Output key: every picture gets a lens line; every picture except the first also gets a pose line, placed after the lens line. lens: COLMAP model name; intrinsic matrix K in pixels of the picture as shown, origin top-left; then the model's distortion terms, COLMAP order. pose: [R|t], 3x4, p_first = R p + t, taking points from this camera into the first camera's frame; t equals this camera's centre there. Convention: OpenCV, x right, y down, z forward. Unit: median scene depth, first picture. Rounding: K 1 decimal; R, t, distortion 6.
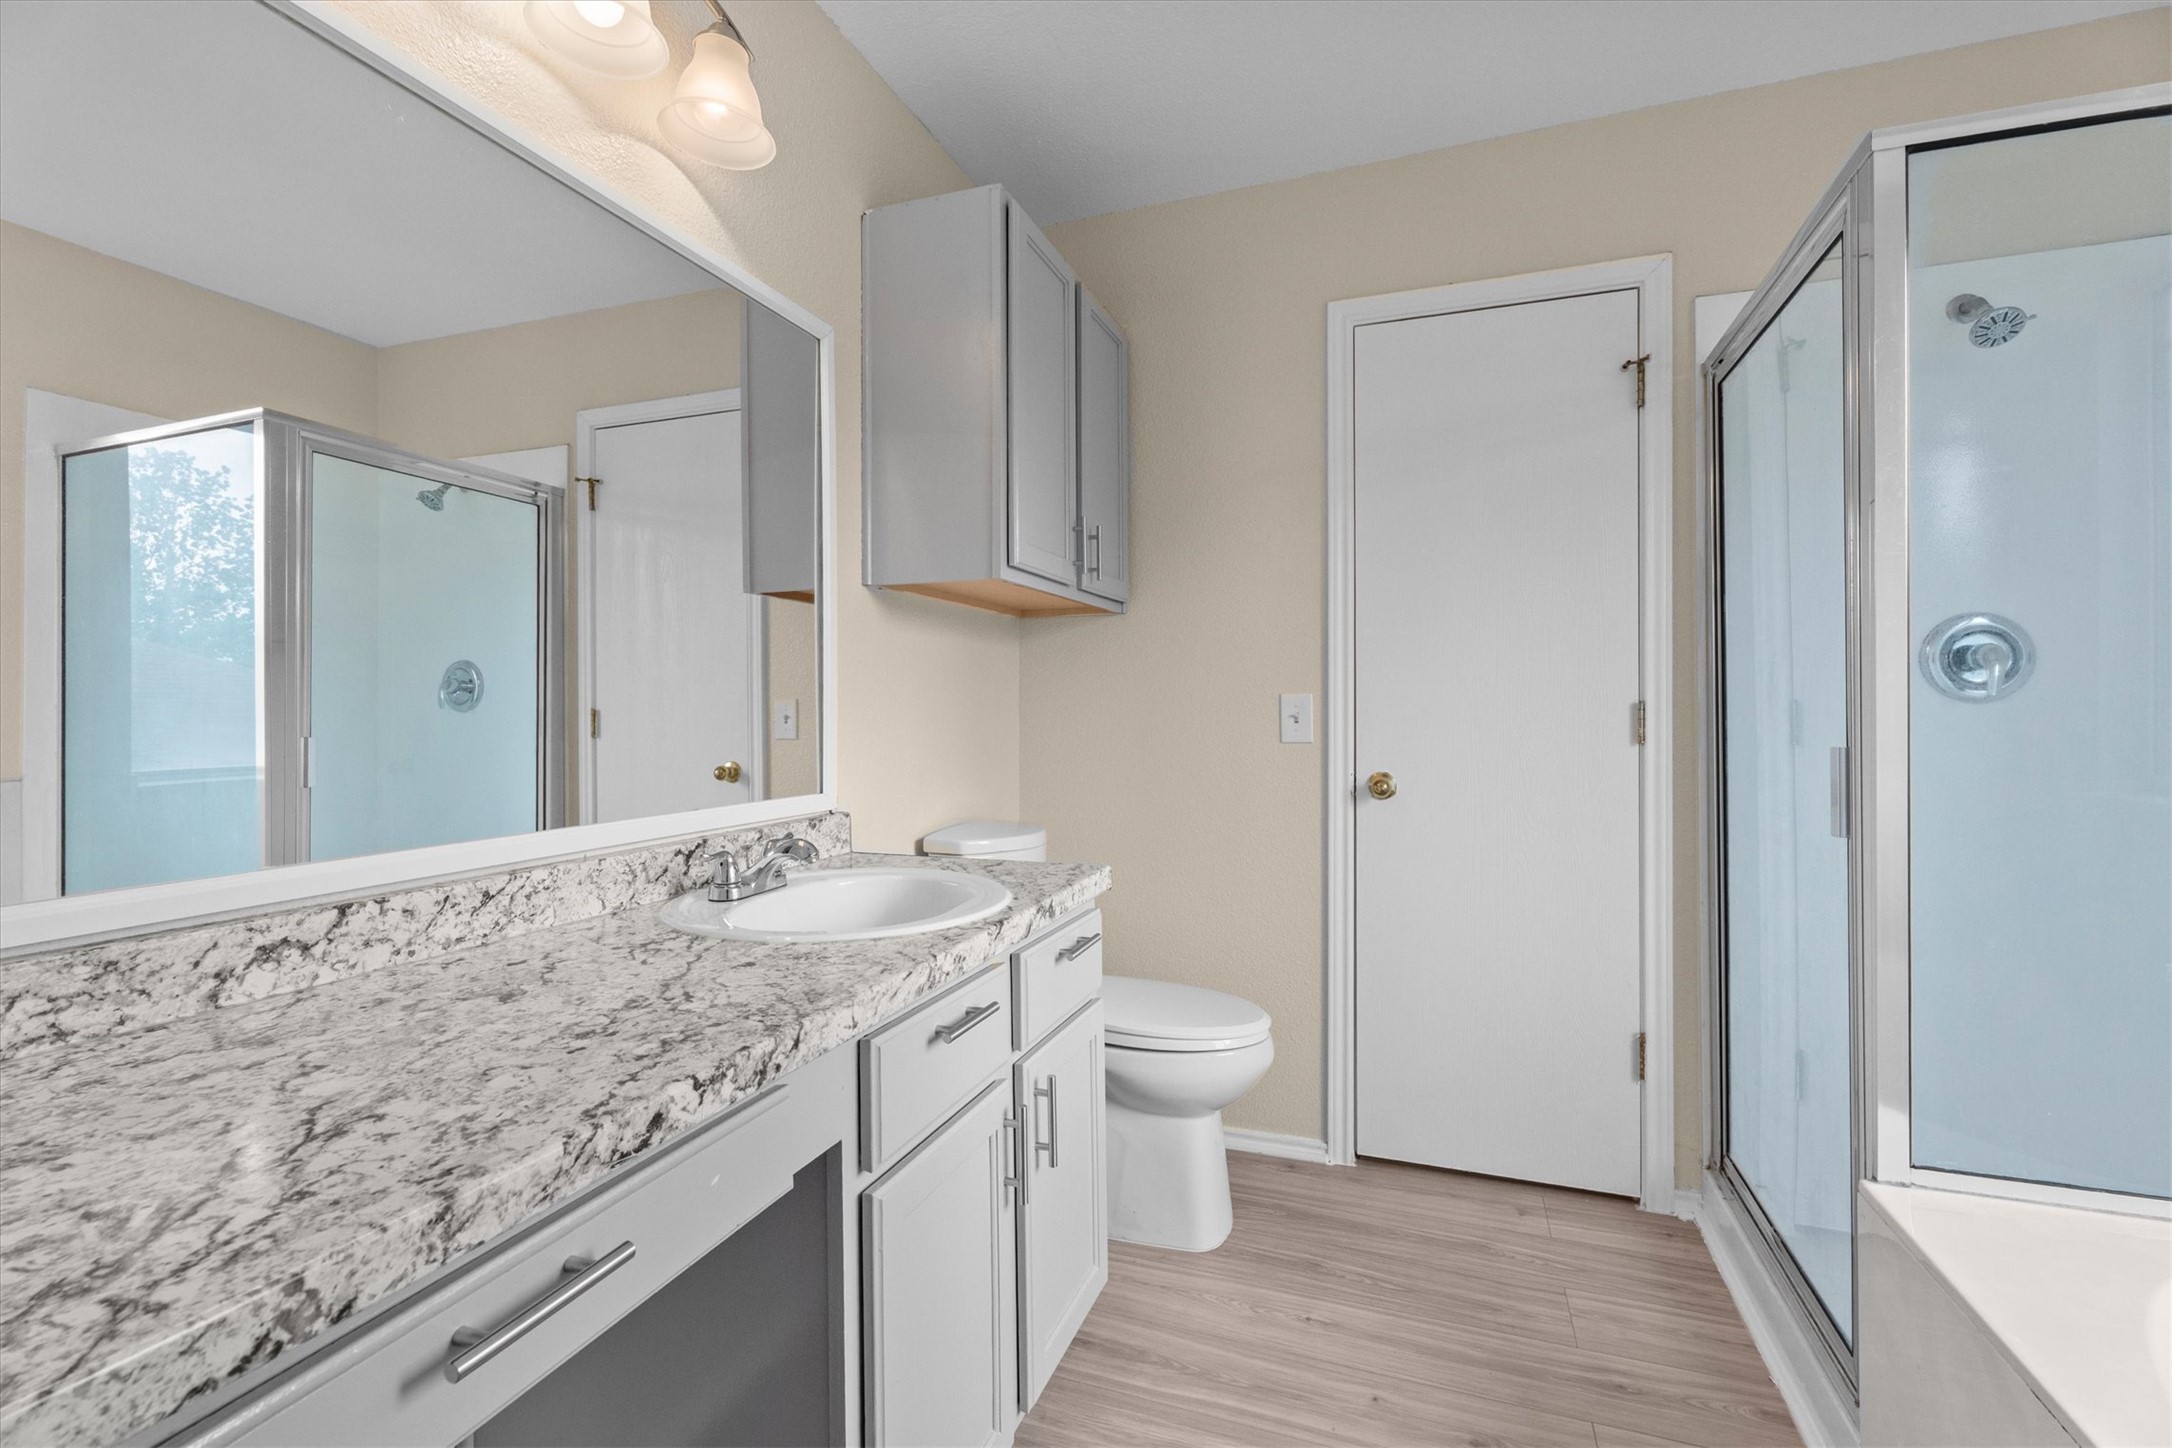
lens RADIAL K [[974.4, 0, 1086.8], [0, 974.4, 703.9], [0, 0, 1]] dist [-0.001405, -0.000582]
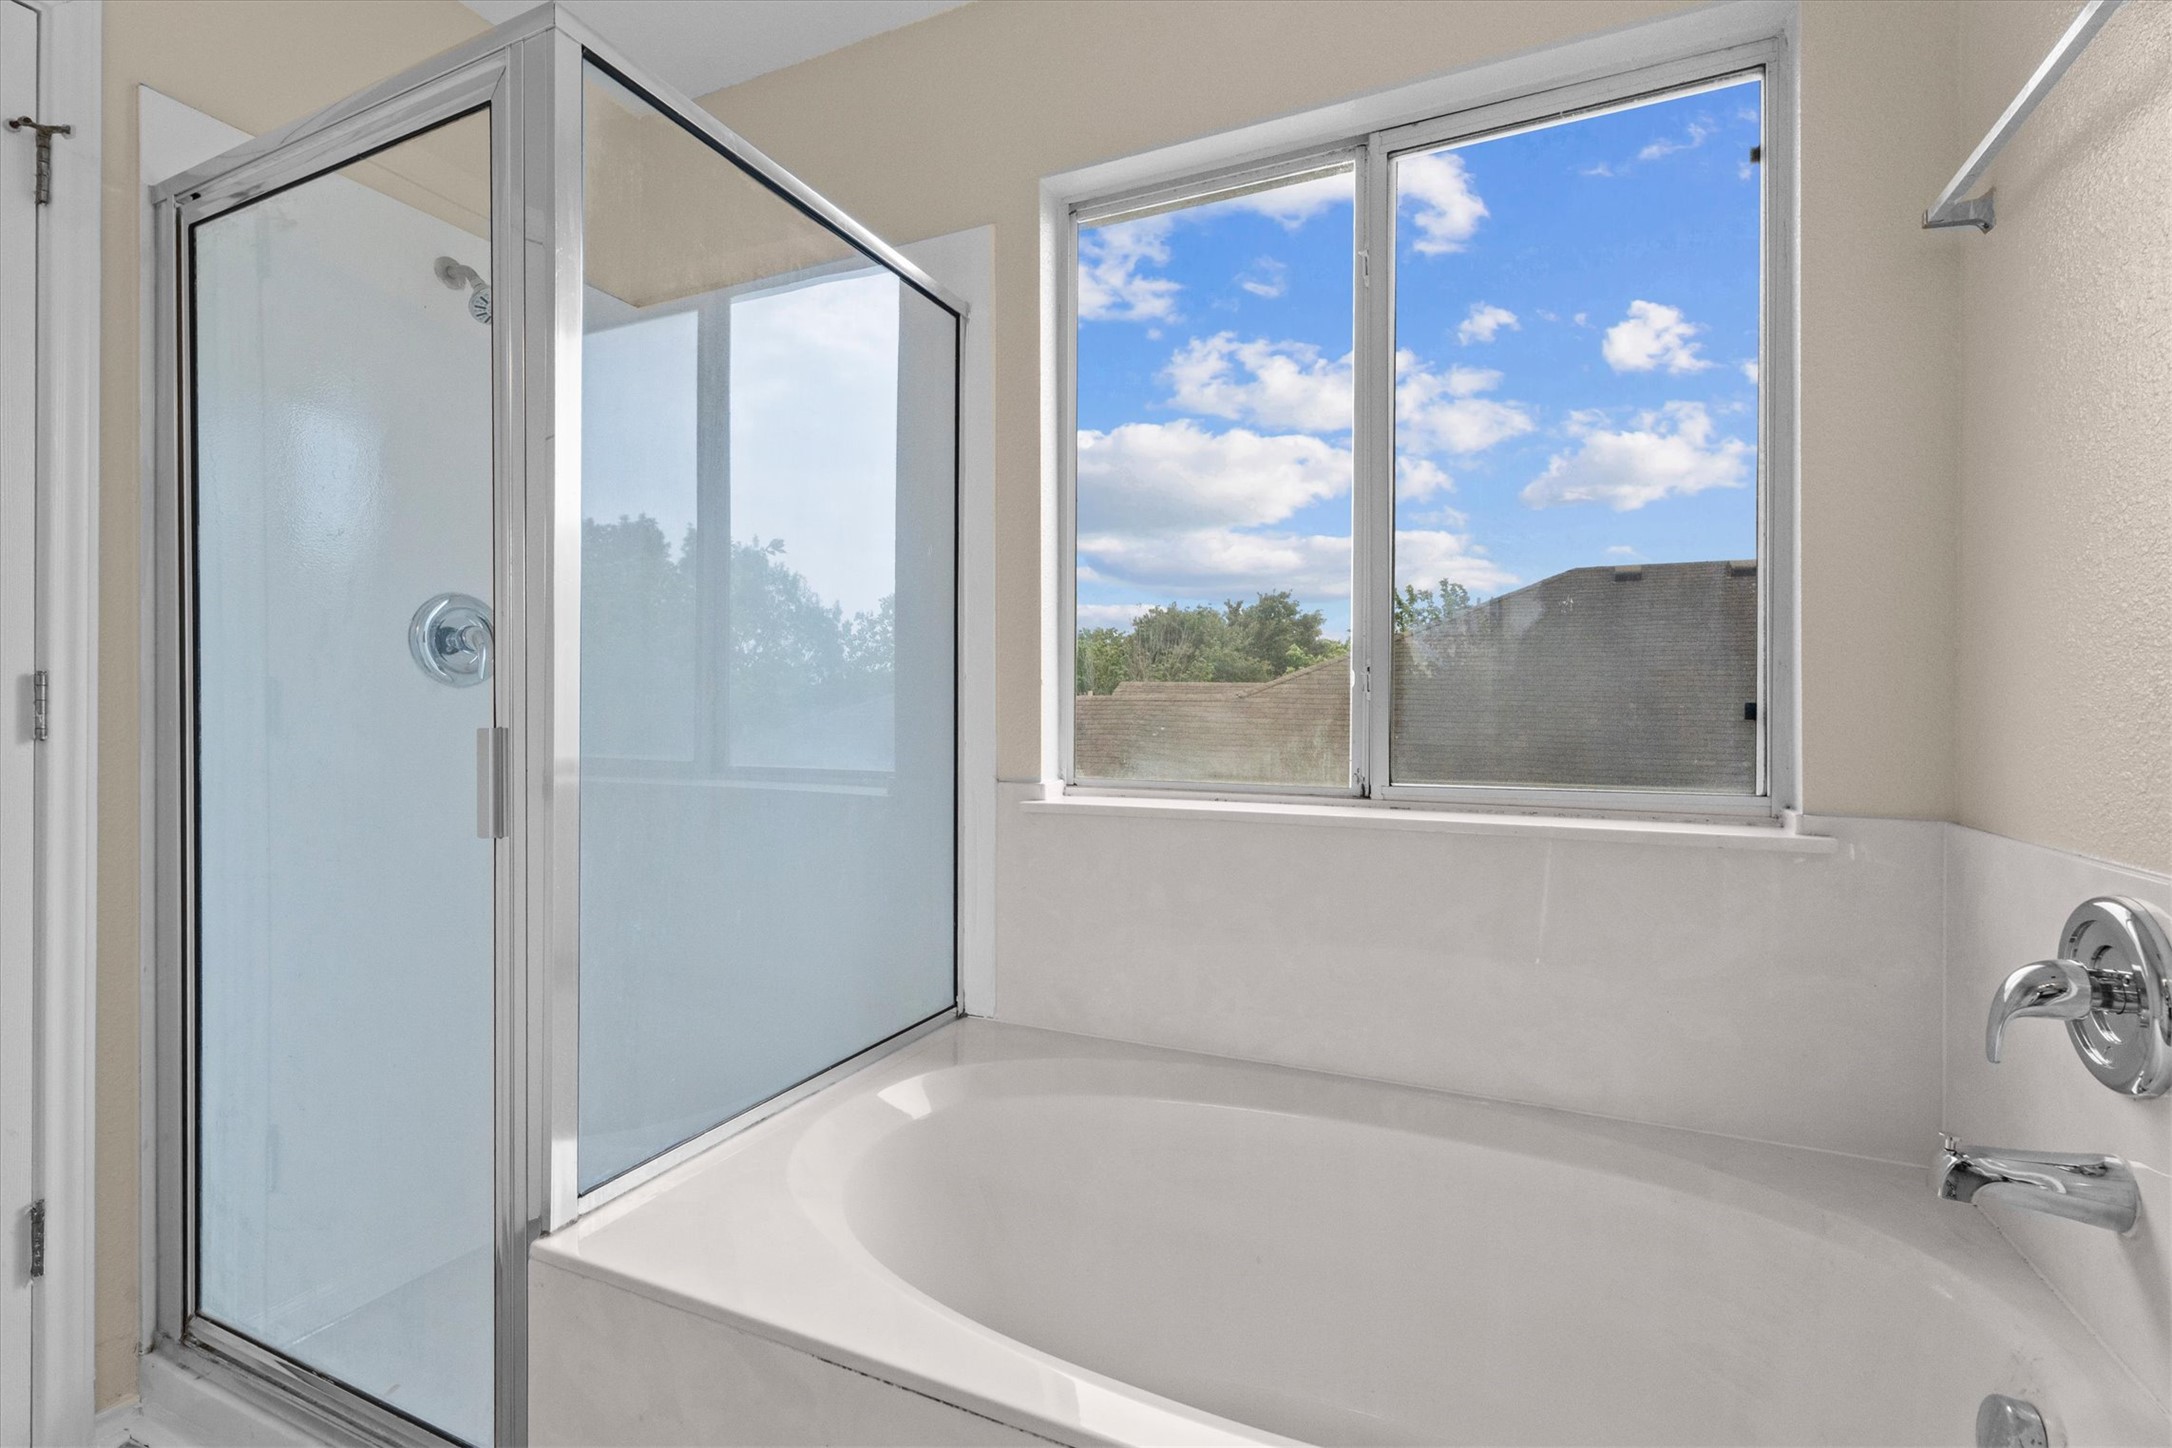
lens RADIAL K [[974.4, 0, 1072.6], [0, 974.4, 710.7], [0, 0, 1]] dist [-0.001405, -0.000582]
pose [[0.075675, 0.004868, 0.997121, -0.003318], [-0.008078, 0.999958, -0.004268, 0.020416], [-0.997100, -0.007731, 0.075712, 0.302982]]
